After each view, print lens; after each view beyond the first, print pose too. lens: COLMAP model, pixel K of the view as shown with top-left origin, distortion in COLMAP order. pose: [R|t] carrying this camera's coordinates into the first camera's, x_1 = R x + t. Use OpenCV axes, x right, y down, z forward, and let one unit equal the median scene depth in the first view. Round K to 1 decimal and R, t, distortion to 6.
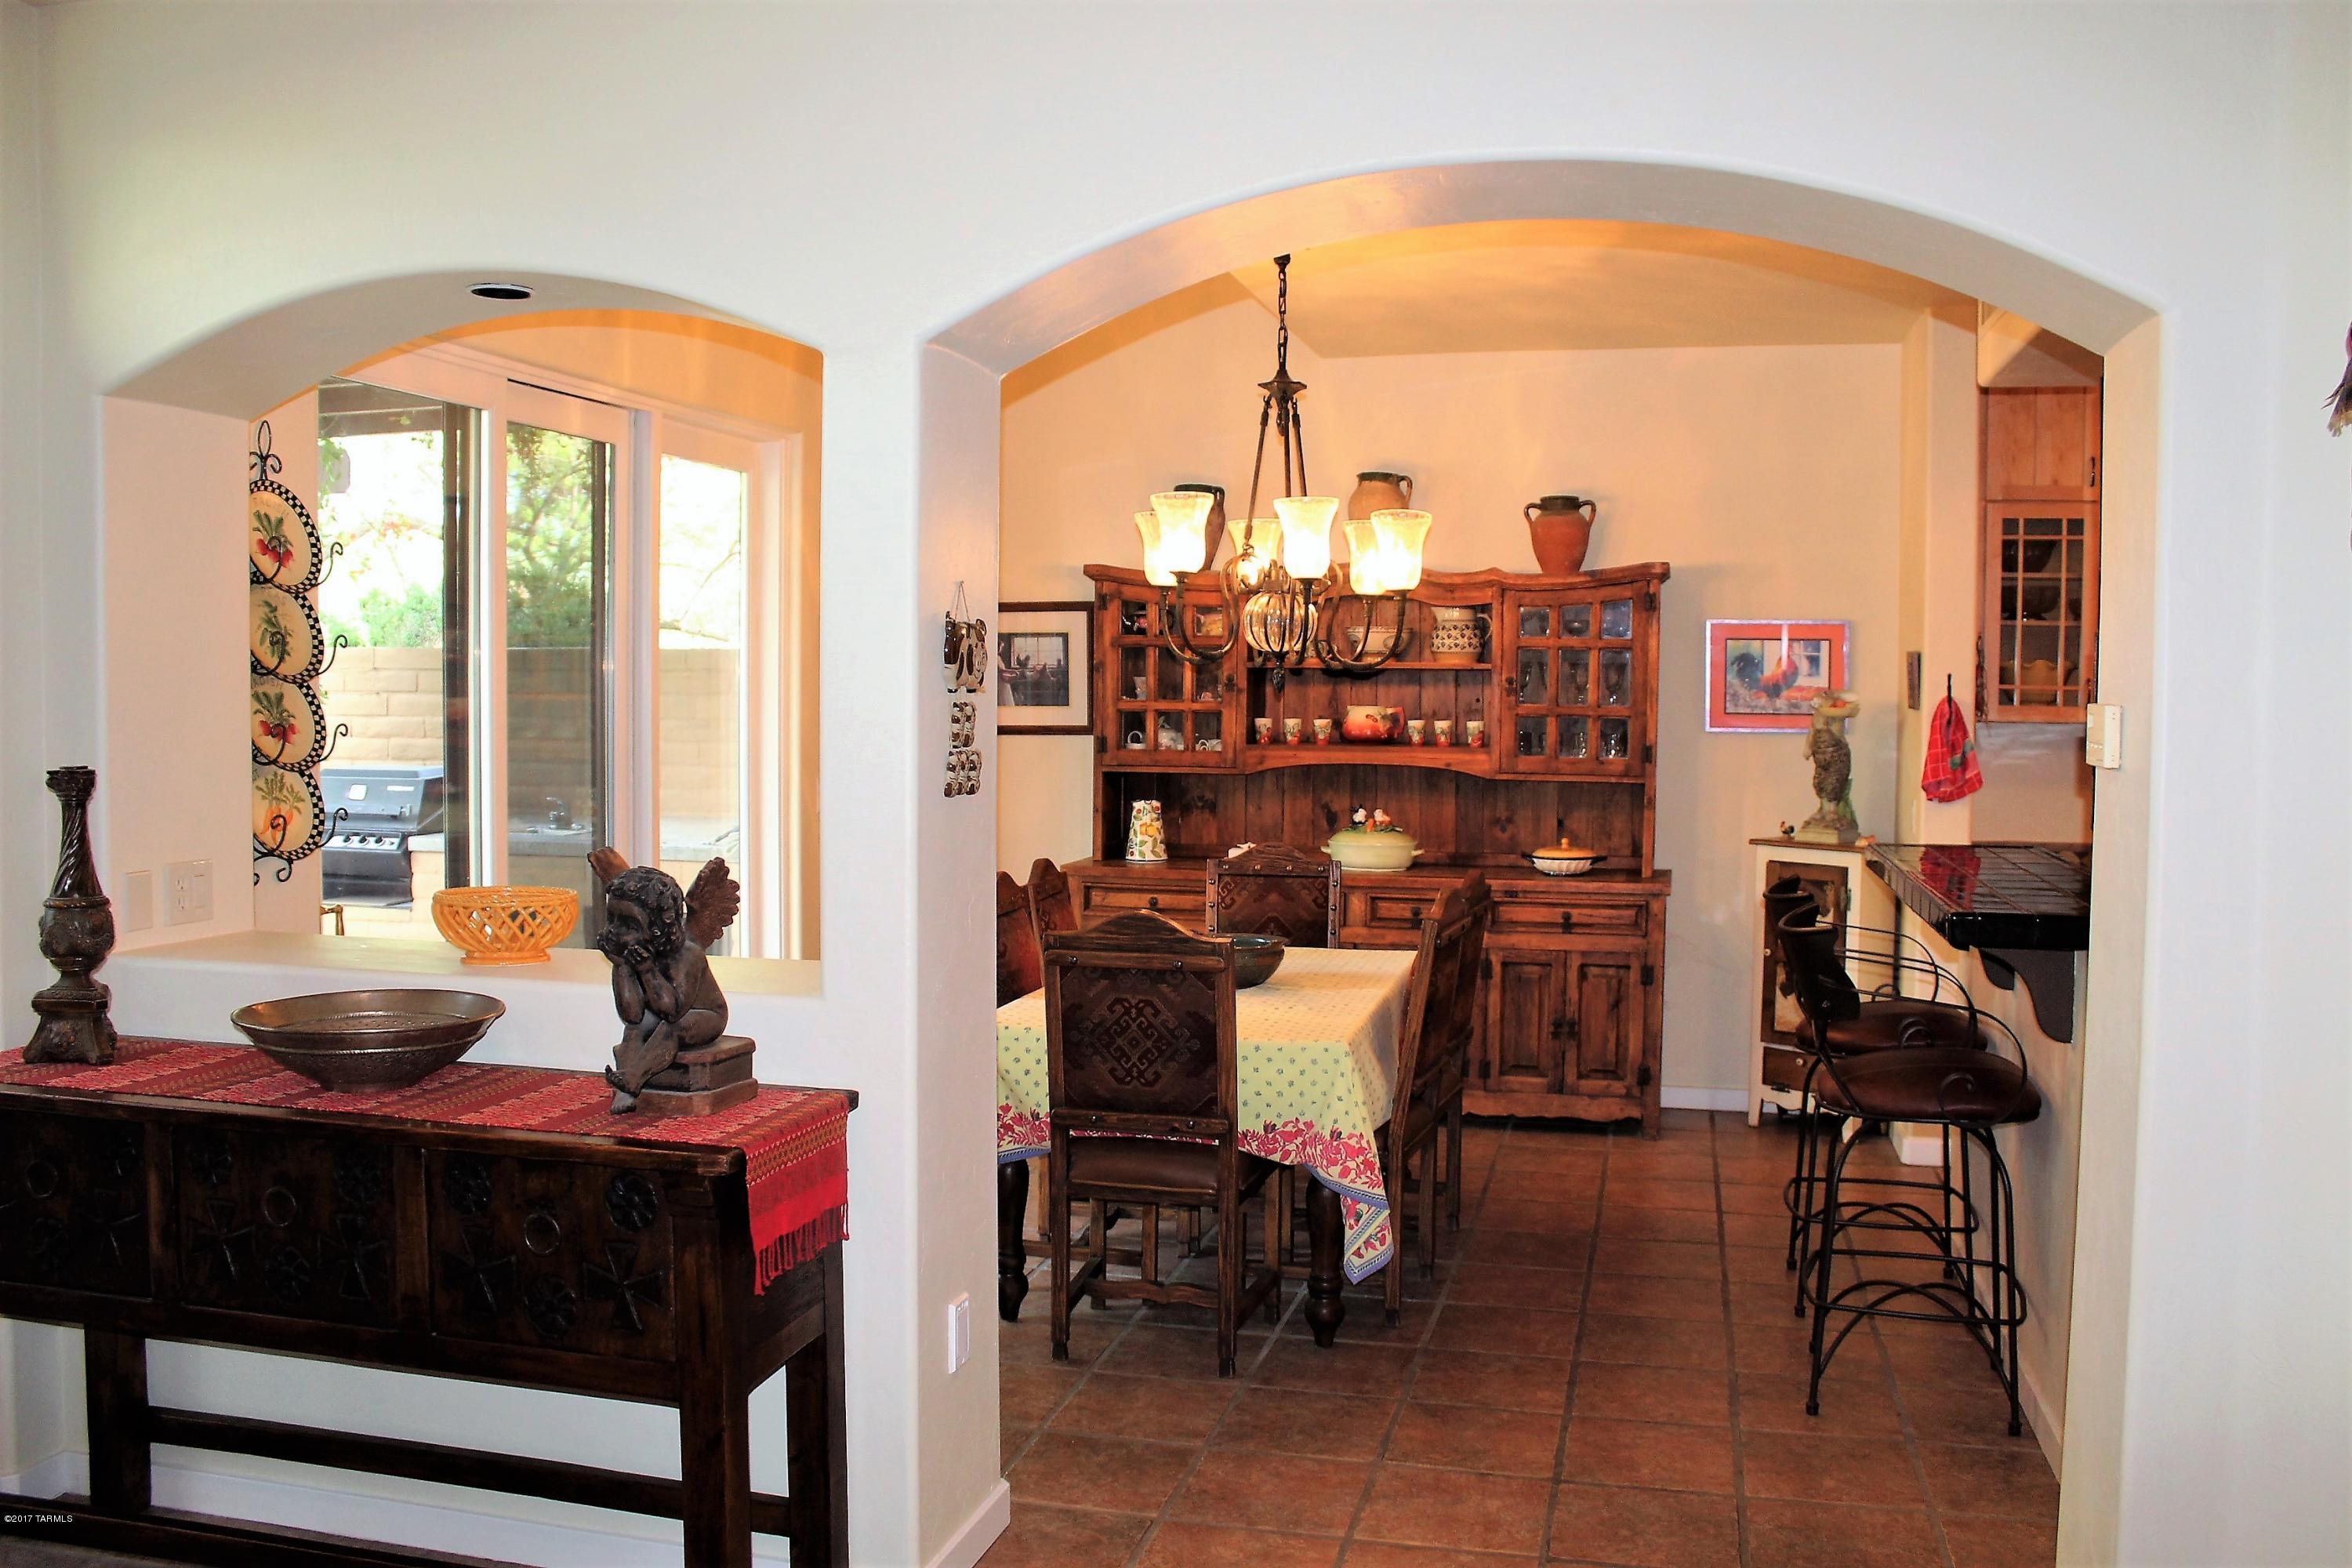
lens RADIAL K [[1953.4, 0, 1173.6], [0, 1953.4, 764.4], [0, 0, 1]] dist [-0.155834, 0.130750]
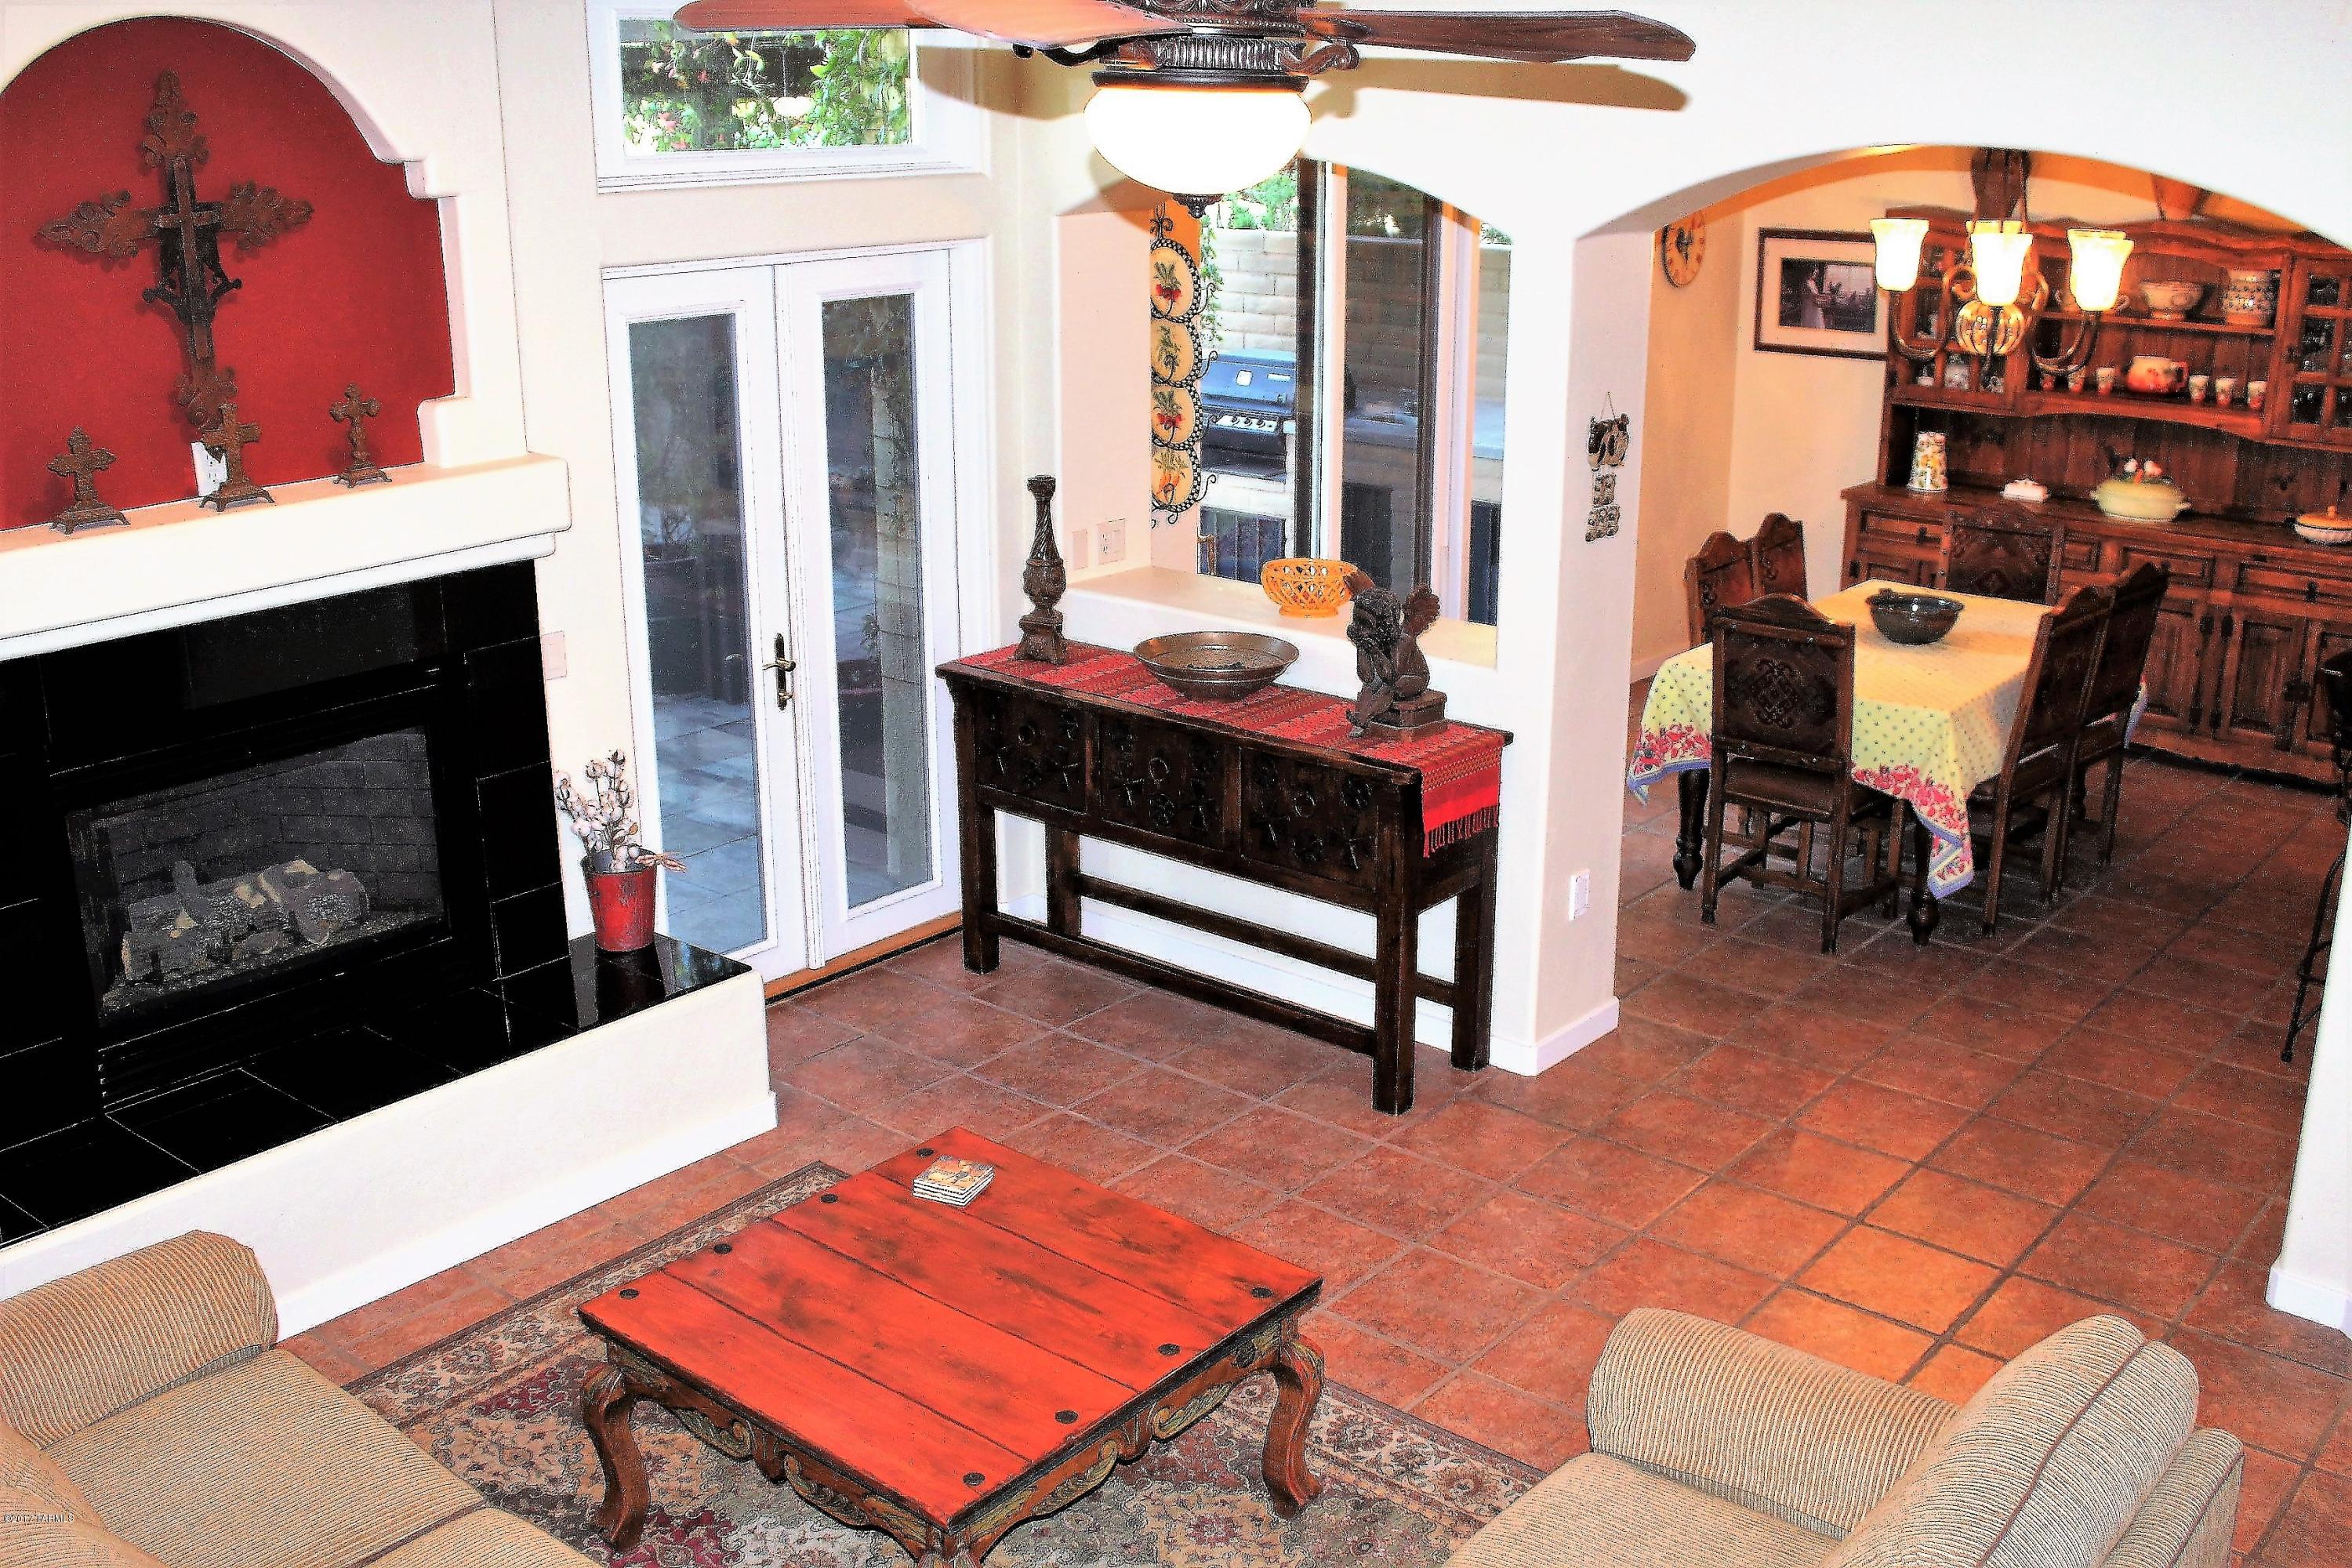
lens RADIAL K [[2255.5, 0, 1171.1], [0, 2255.5, 757.7], [0, 0, 1]] dist [-0.085872, 0.000000]
pose [[0.899295, 0.118934, -0.420861, 0.195955], [-0.012697, 0.969007, 0.246709, -0.140540], [0.437159, -0.216520, 0.872932, -0.383454]]
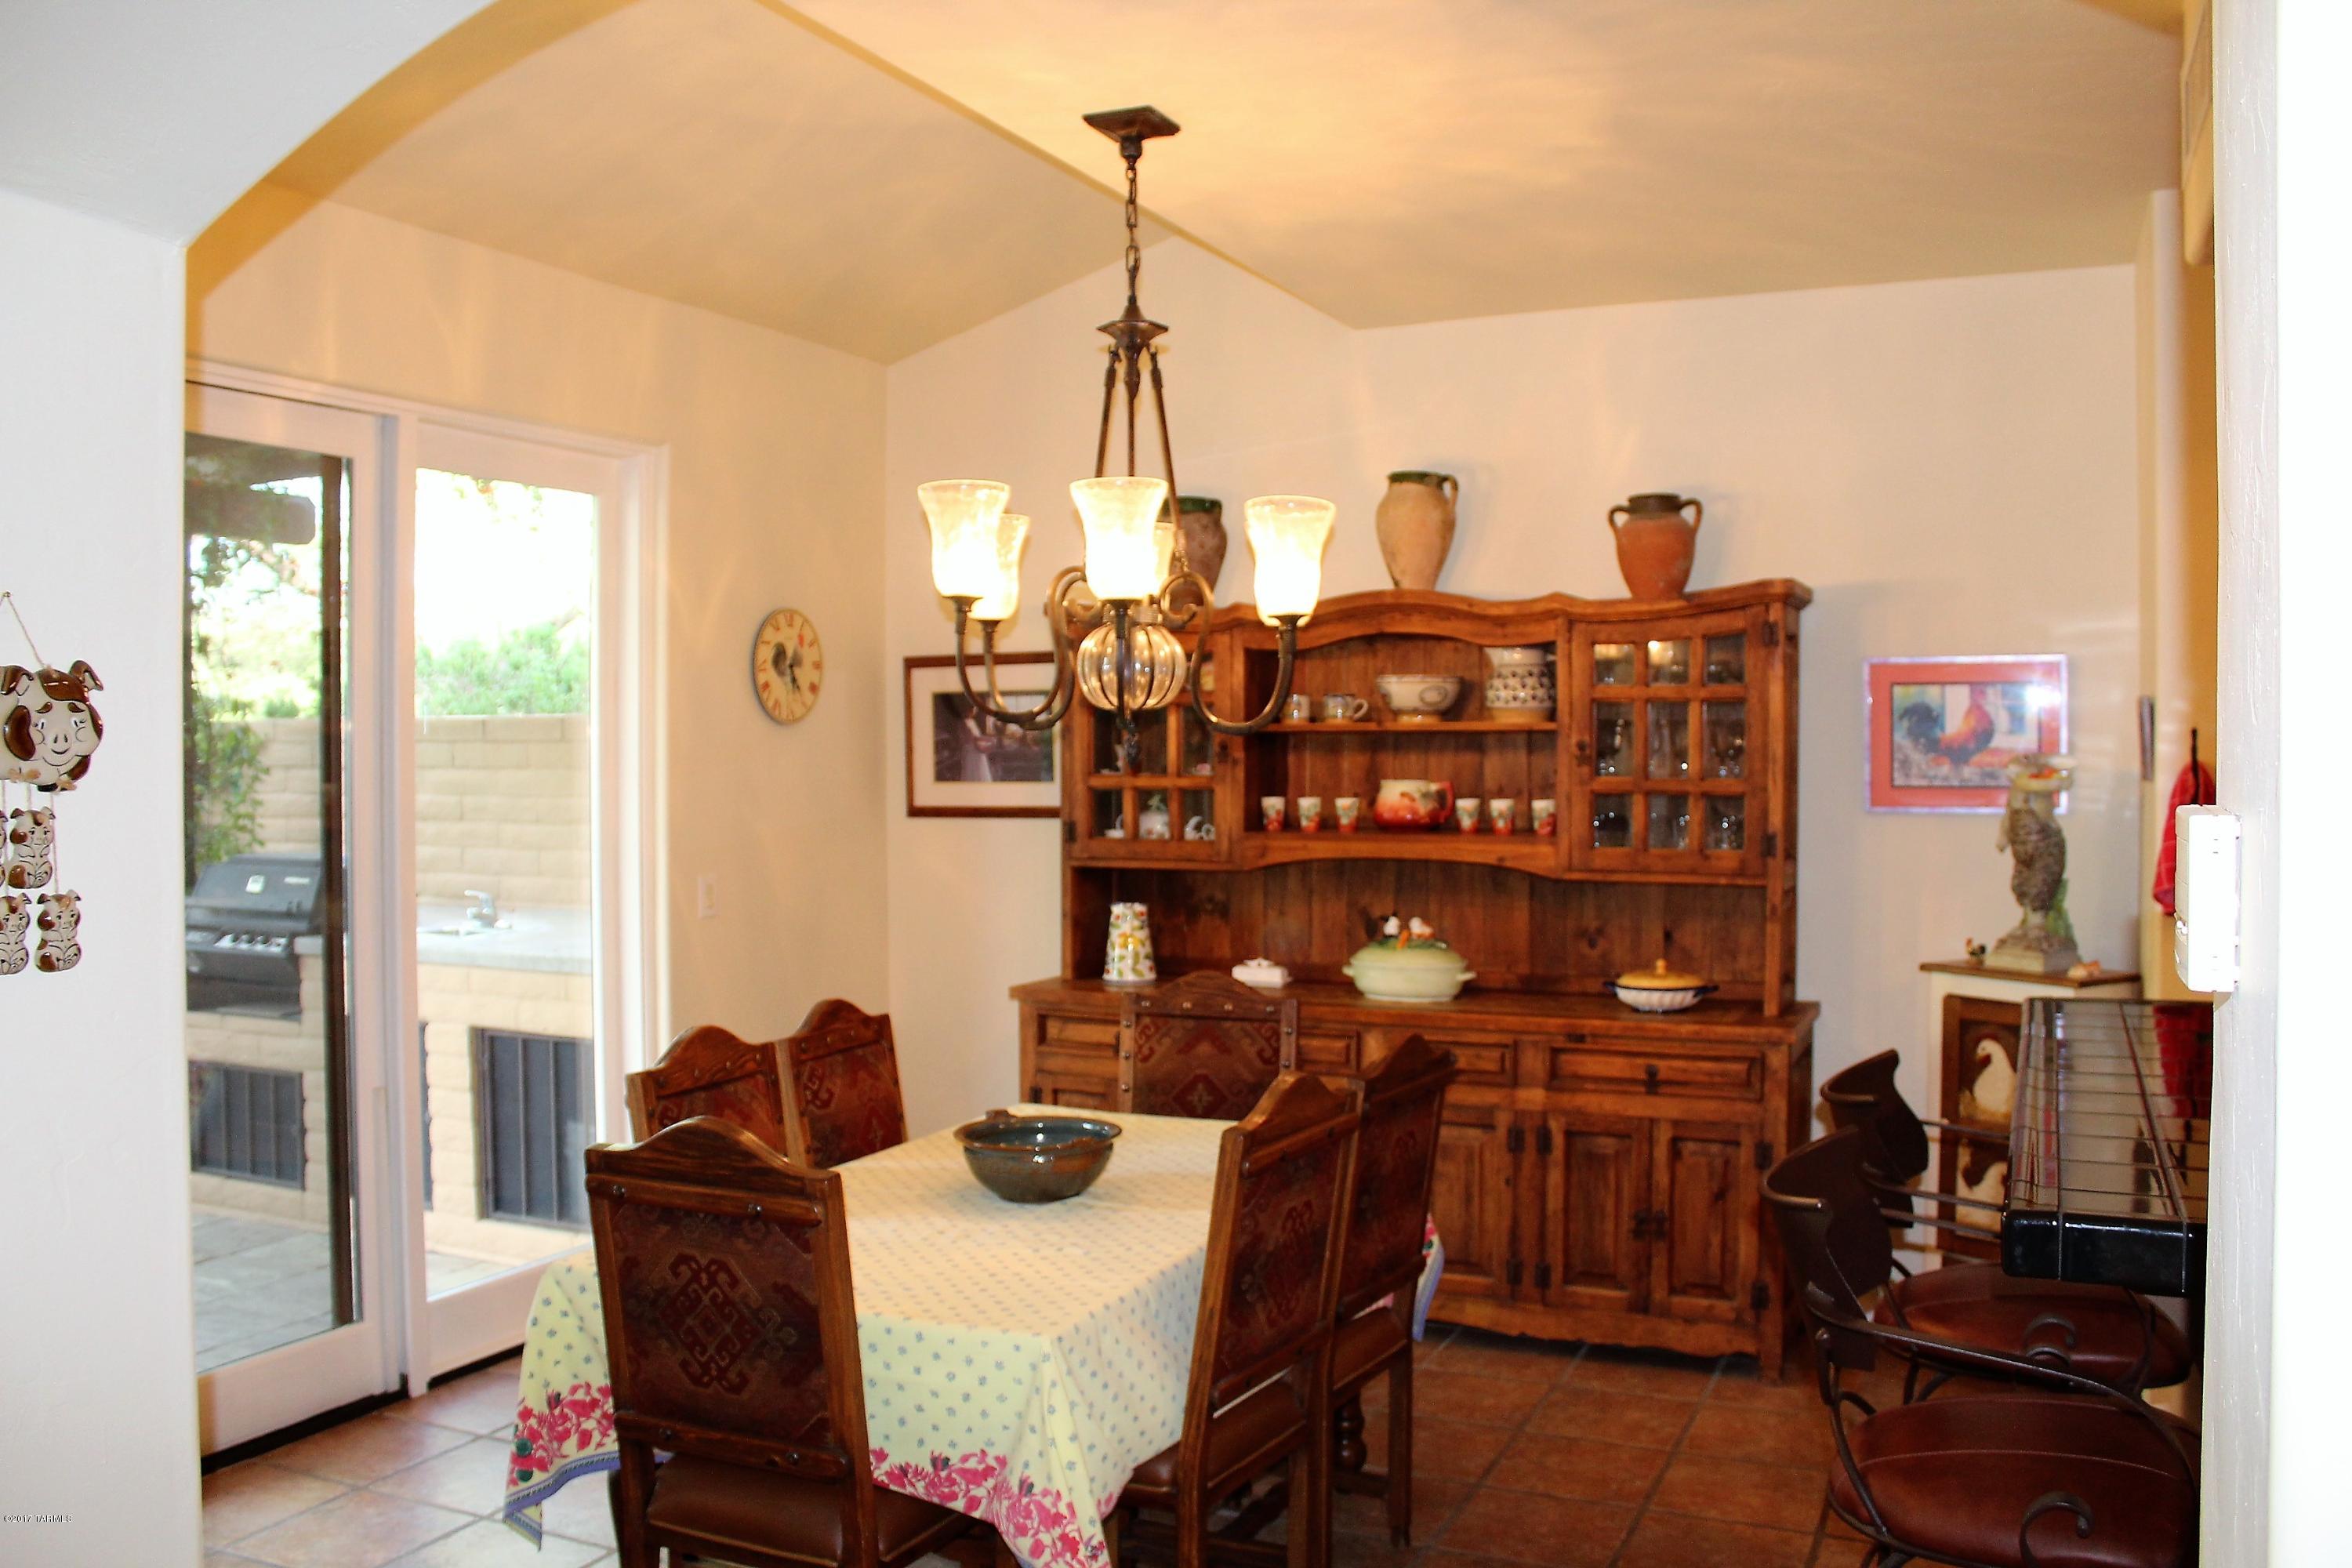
lens RADIAL K [[1953.4, 0, 1175.0], [0, 1953.4, 771.5], [0, 0, 1]] dist [-0.155834, 0.130750]
pose [[0.984616, -0.007258, -0.174582, 0.187893], [0.002278, 0.999585, -0.028711, -0.015648], [0.174718, 0.027872, 0.984224, 0.314662]]
